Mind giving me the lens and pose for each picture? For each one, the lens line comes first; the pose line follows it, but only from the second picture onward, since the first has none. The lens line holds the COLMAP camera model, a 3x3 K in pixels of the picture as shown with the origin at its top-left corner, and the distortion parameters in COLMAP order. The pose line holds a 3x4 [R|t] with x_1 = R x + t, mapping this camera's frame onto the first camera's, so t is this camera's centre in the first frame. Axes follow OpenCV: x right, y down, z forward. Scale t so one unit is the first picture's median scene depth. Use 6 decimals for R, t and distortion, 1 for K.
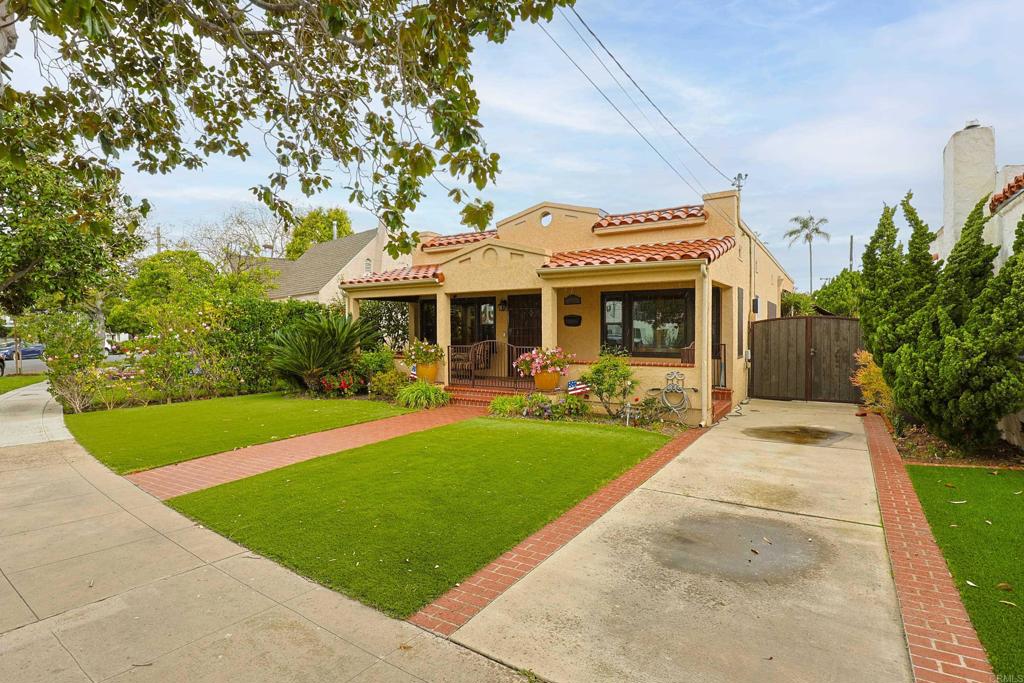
lens RADIAL K [[517.1, 0, 514.0], [0, 517.1, 353.7], [0, 0, 1]] dist [-0.001950, -0.000310]
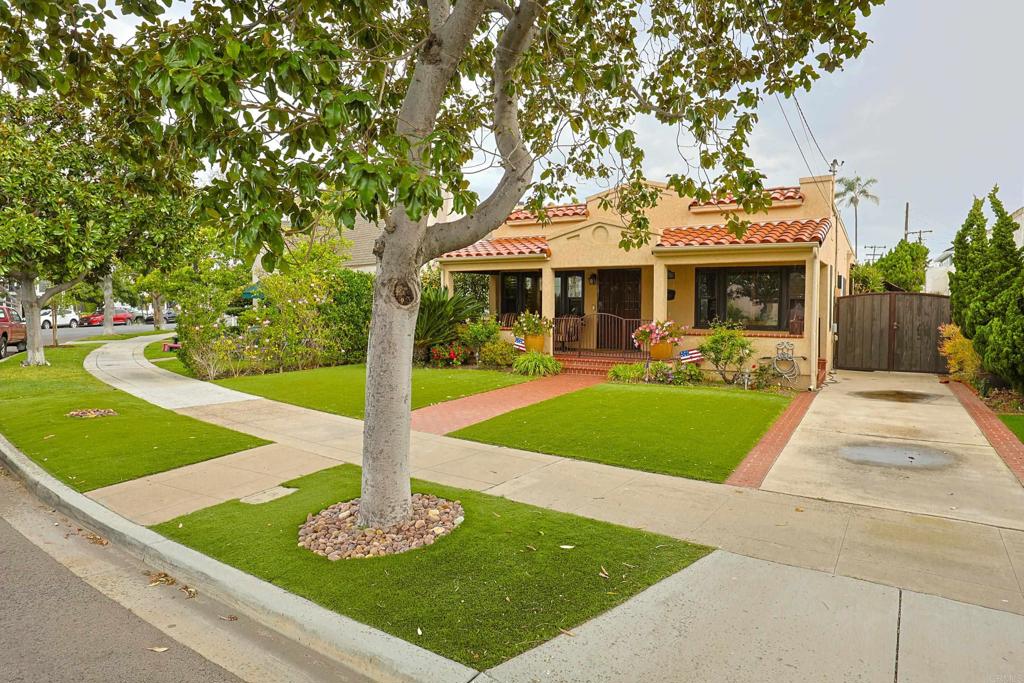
lens RADIAL K [[611.8, 0, 512.0], [0, 611.8, 341.5], [0, 0, 1]] dist [0.001761, -0.000438]
pose [[0.999574, 0.004584, 0.028808, -0.293808], [-0.005147, 0.999797, 0.019480, 0.010001], [-0.028713, -0.019619, 0.999395, -0.285143]]
